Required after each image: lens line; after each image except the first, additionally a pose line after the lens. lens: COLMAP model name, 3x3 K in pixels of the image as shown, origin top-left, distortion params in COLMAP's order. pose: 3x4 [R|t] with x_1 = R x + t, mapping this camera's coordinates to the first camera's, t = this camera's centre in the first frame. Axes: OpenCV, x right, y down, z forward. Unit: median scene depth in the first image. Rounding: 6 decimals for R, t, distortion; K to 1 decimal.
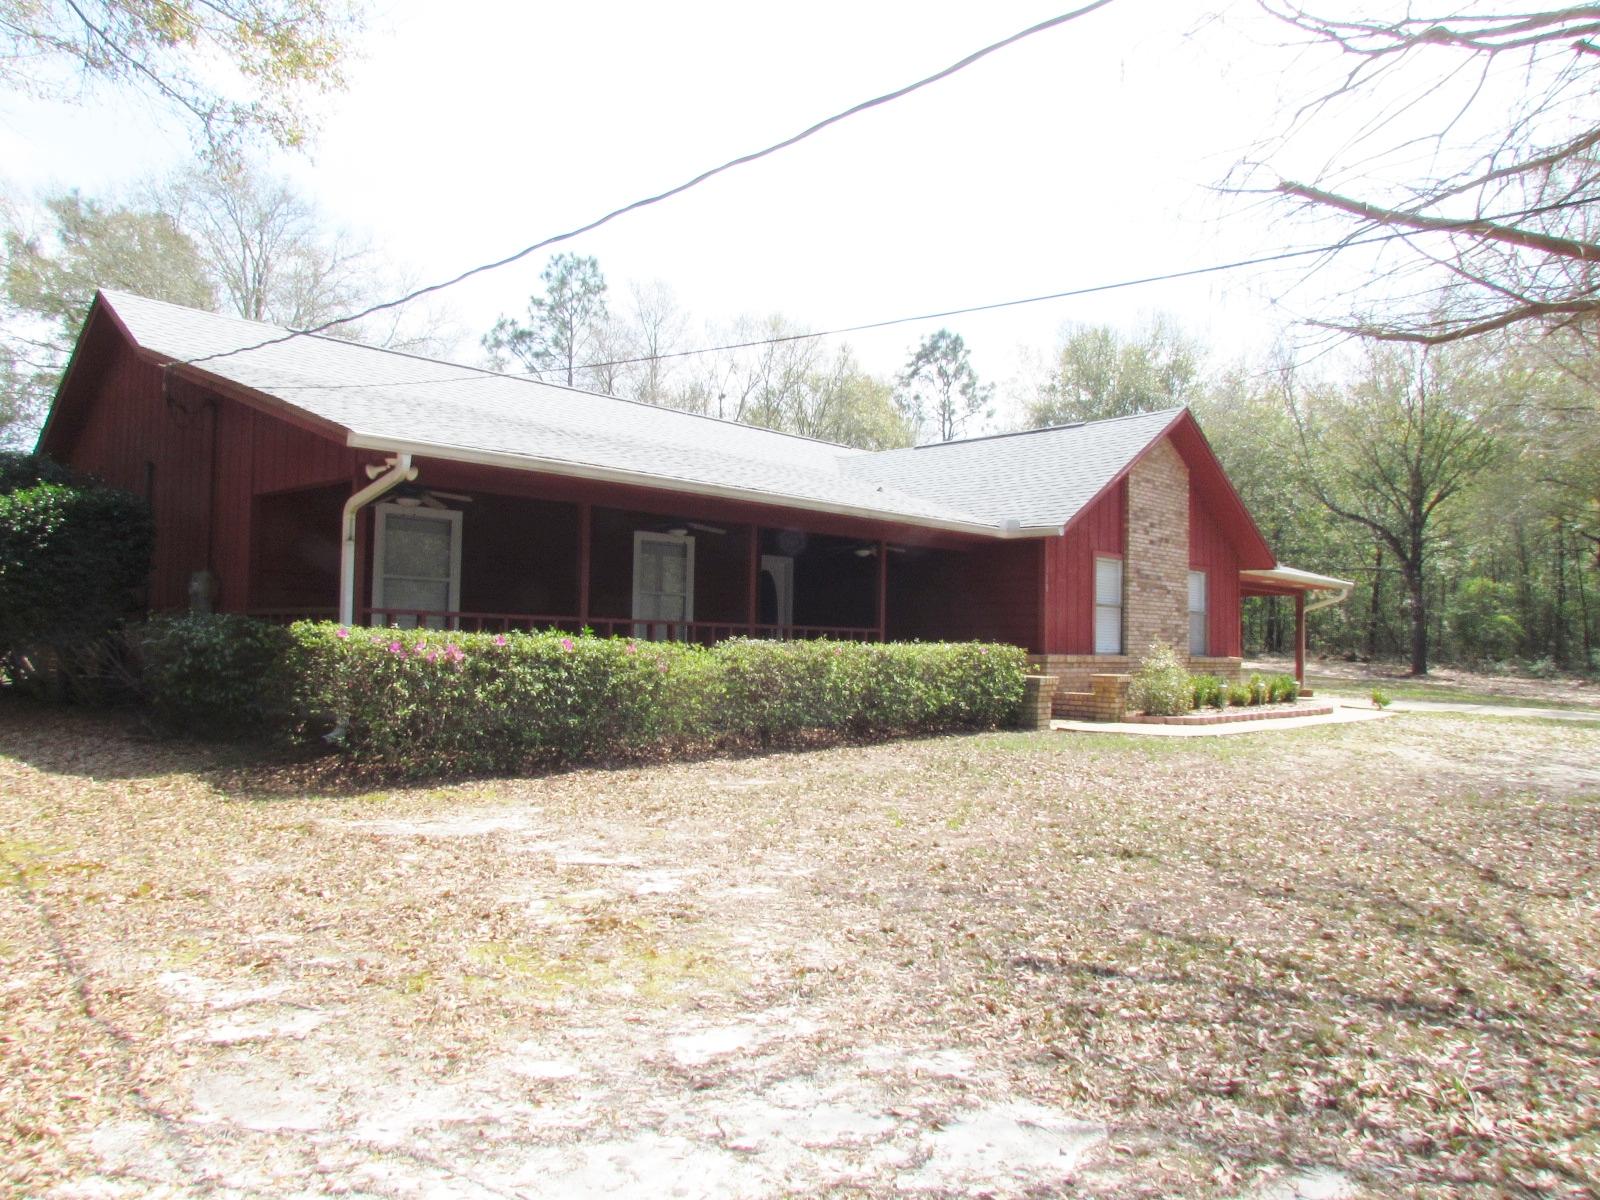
lens RADIAL K [[1121.0, 0, 800.0], [0, 1121.0, 600.0], [0, 0, 1]] dist [-0.041462, 0.005384]
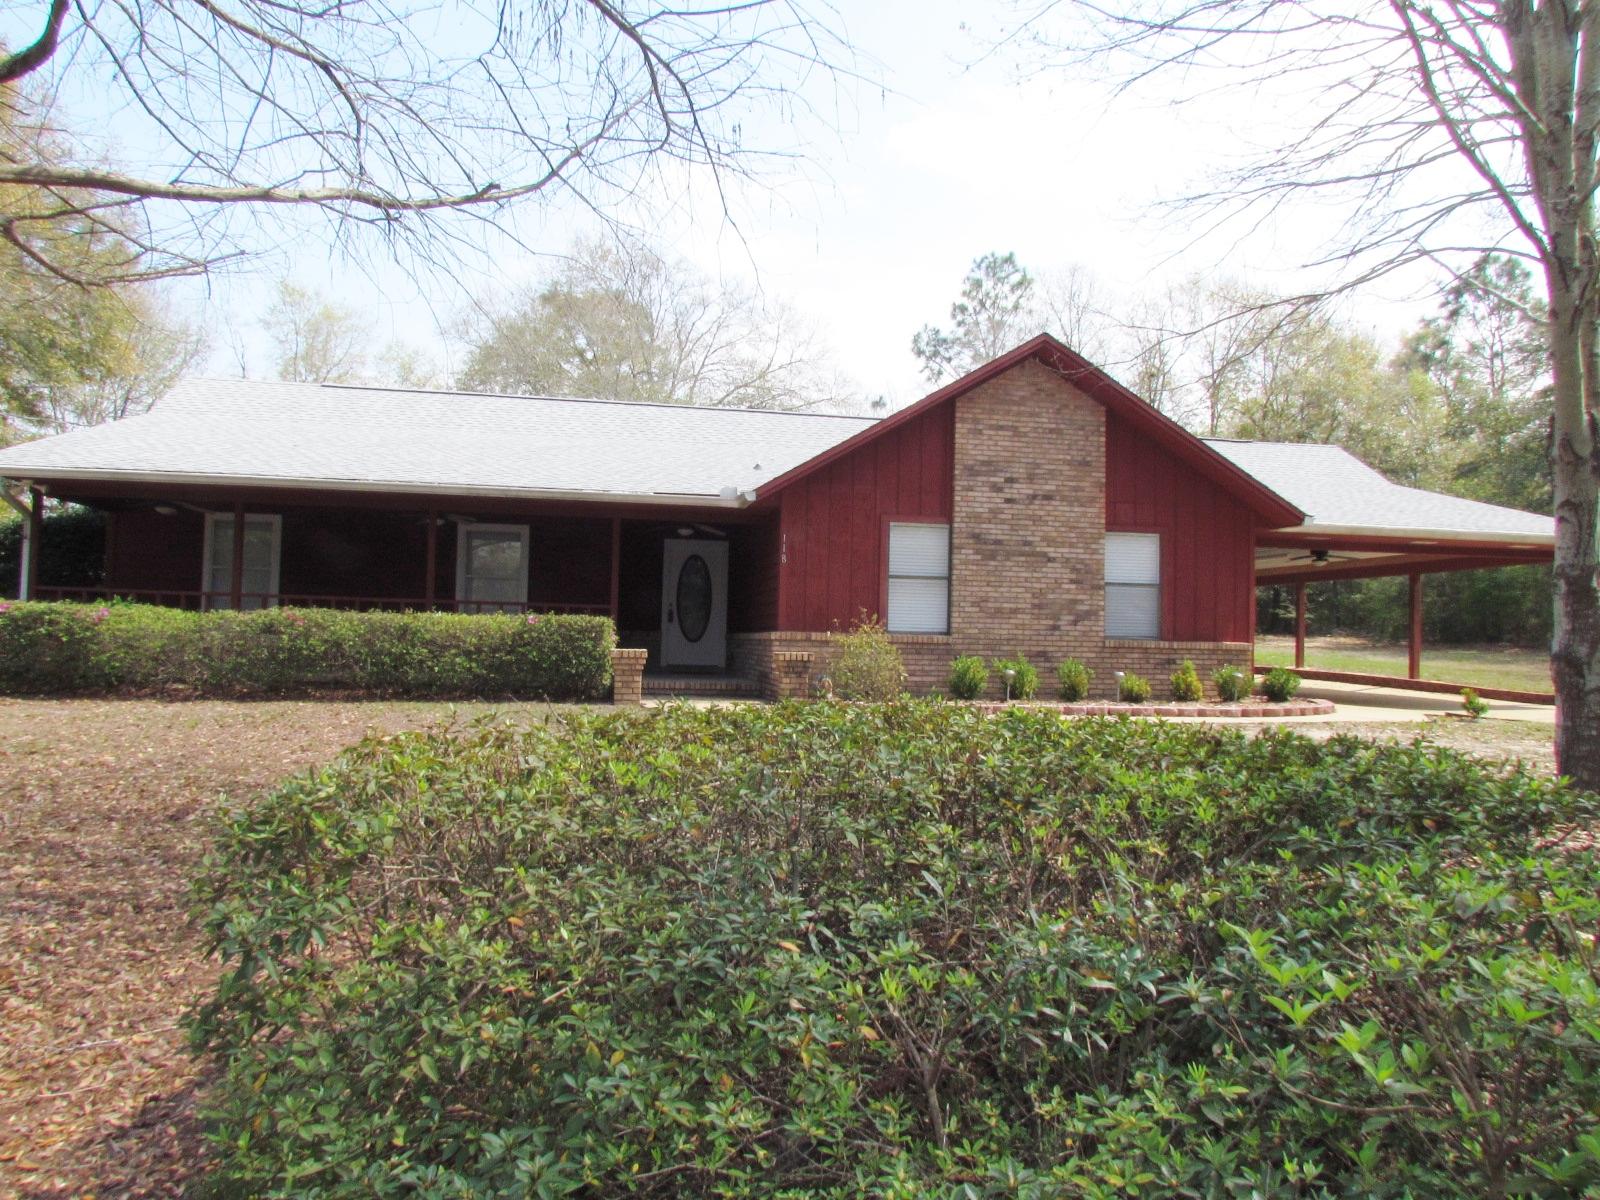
lens RADIAL K [[1132.7, 0, 800.0], [0, 1132.7, 600.0], [0, 0, 1]] dist [-0.005210, 0.003664]
pose [[0.815299, -0.020990, -0.578660, 0.693551], [0.015317, 0.999775, -0.014684, 0.033411], [0.578838, 0.003109, 0.815437, 0.223375]]
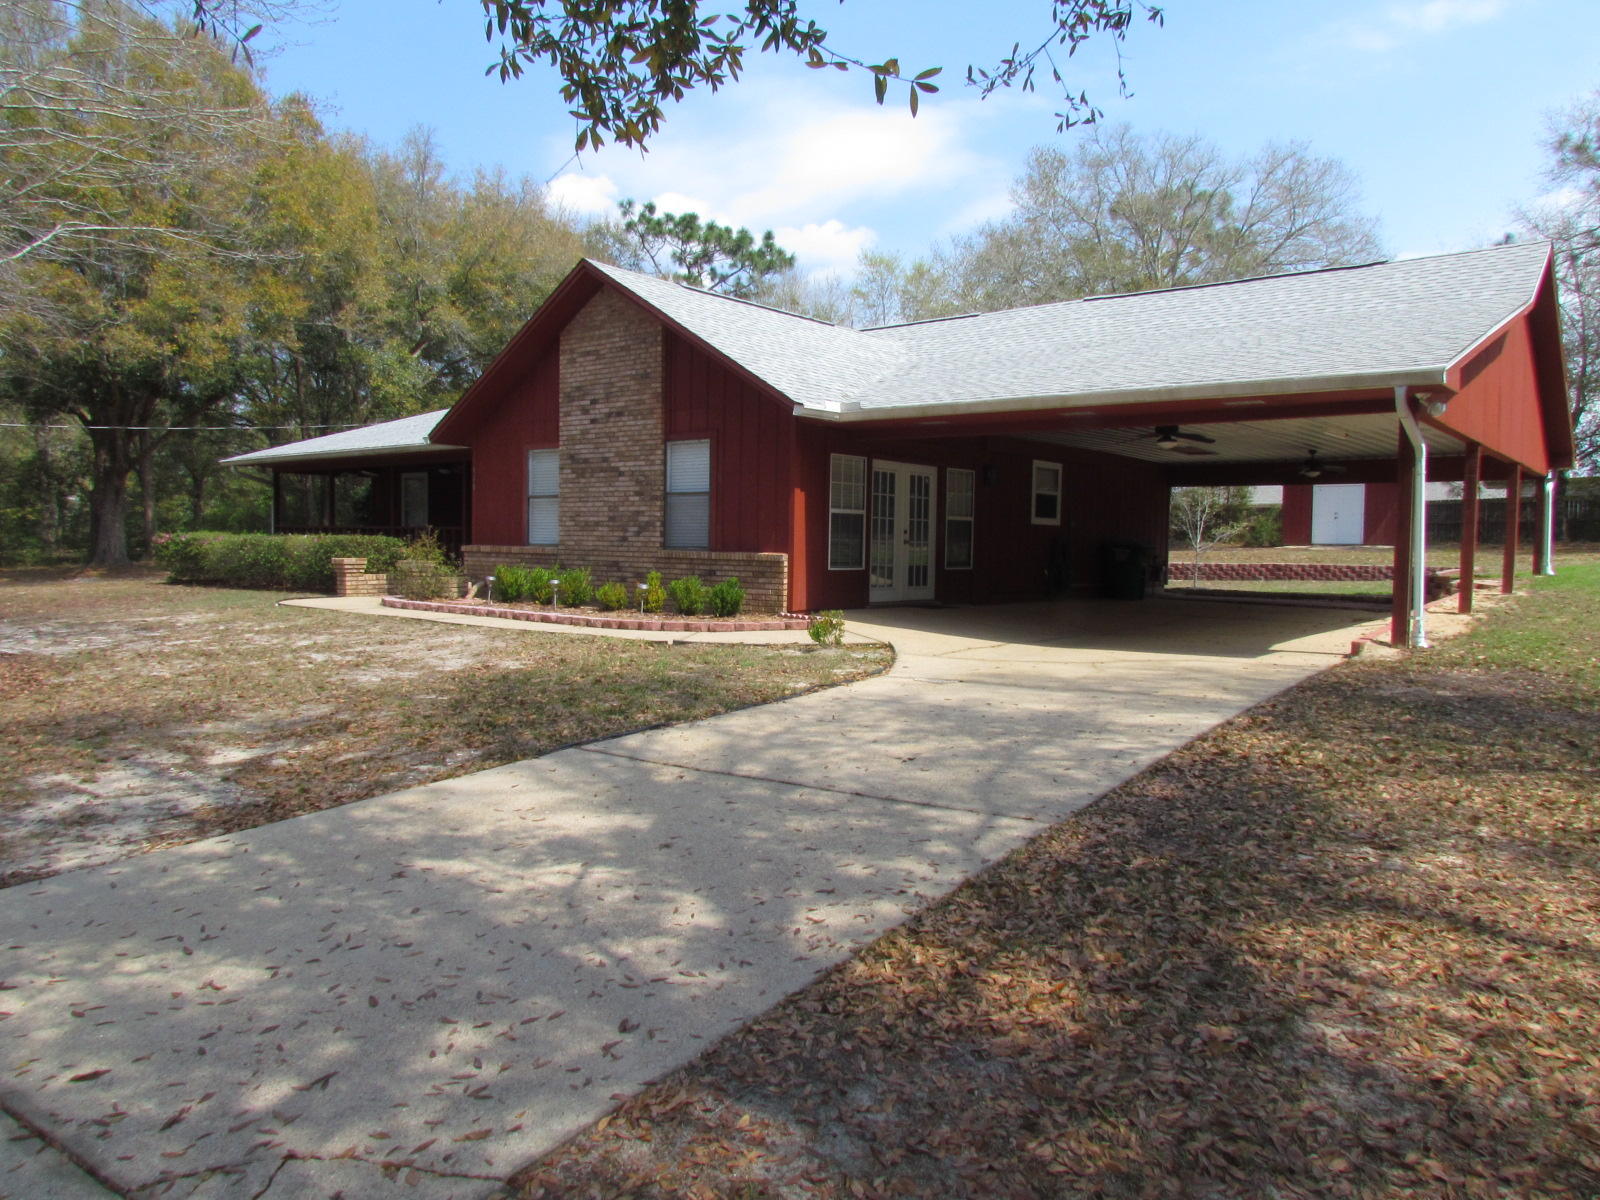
lens RADIAL K [[1121.0, 0, 800.0], [0, 1121.0, 600.0], [0, 0, 1]] dist [-0.041462, 0.005384]
pose [[0.074816, 0.039899, -0.996399, 1.259592], [0.028743, 0.998698, 0.042149, 0.060093], [0.996783, -0.031793, 0.073572, 1.122513]]
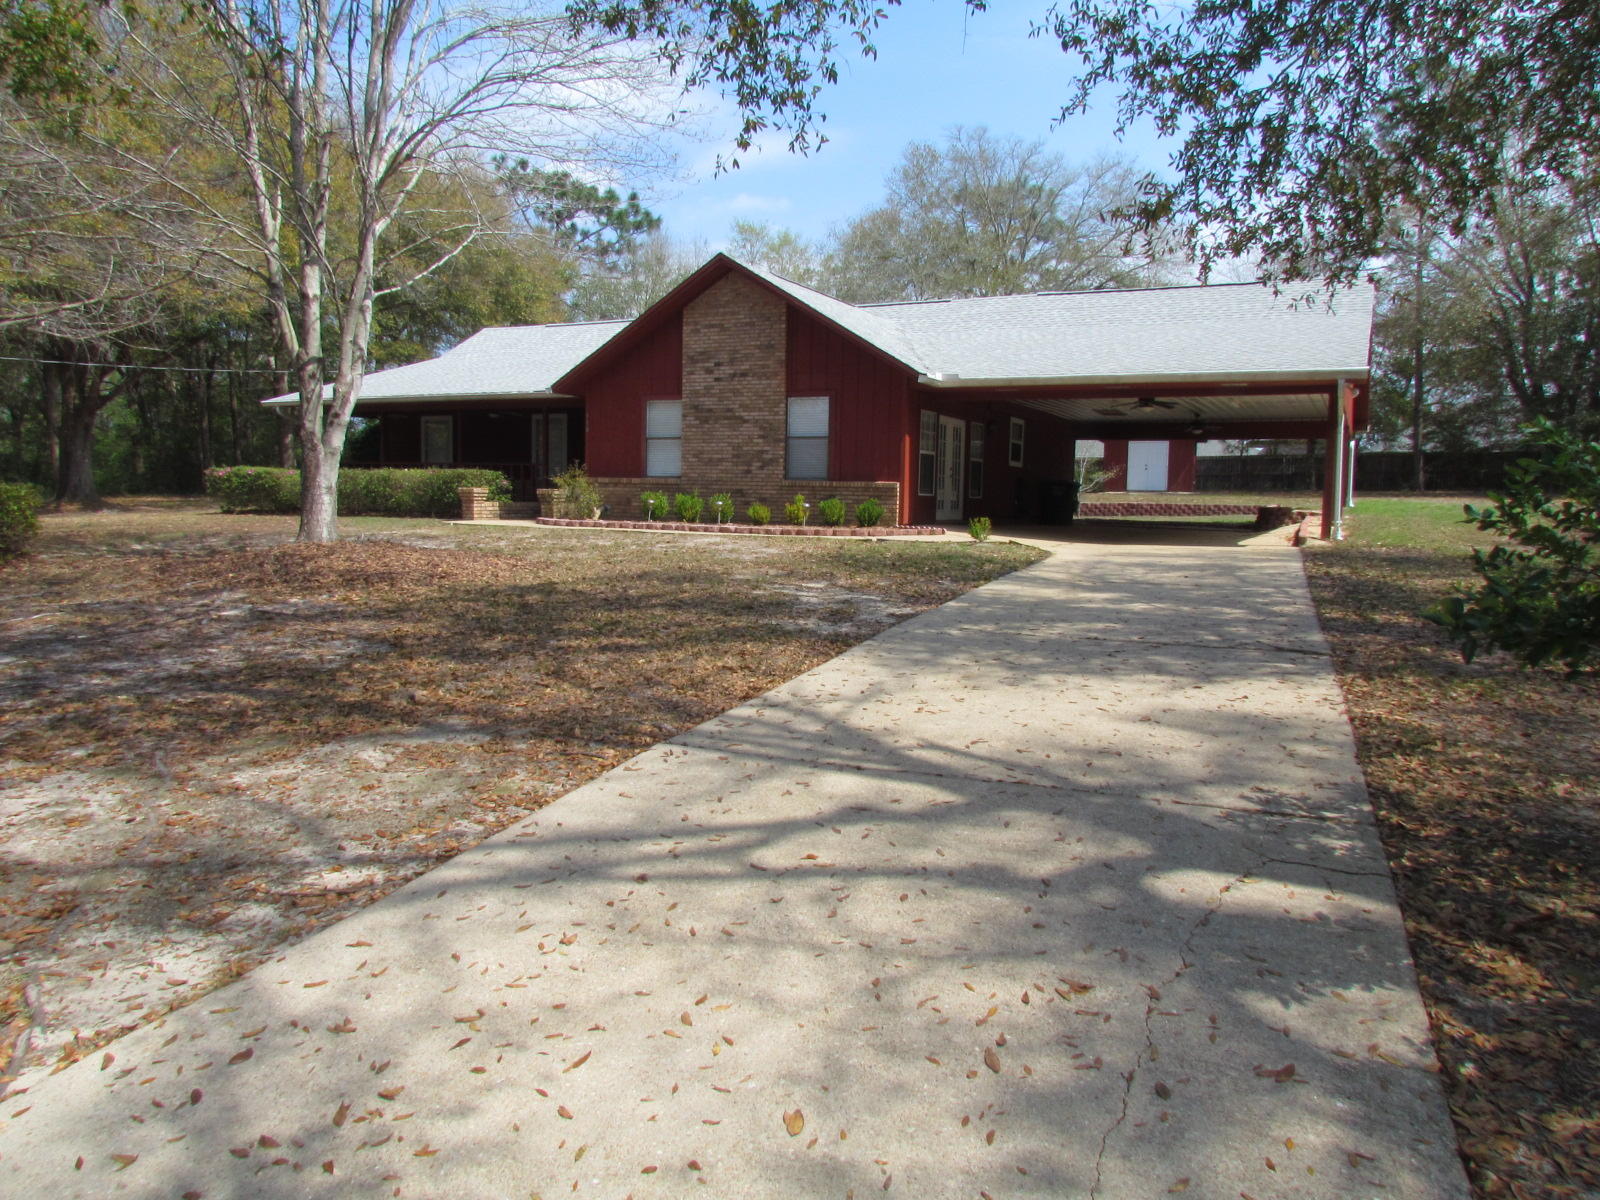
lens RADIAL K [[1121.0, 0, 800.0], [0, 1121.0, 600.0], [0, 0, 1]] dist [-0.041462, 0.005384]
pose [[0.288315, 0.079743, -0.954209, 1.491713], [0.023439, 0.995640, 0.090287, 0.073815], [0.957249, -0.048396, 0.285189, 0.760934]]
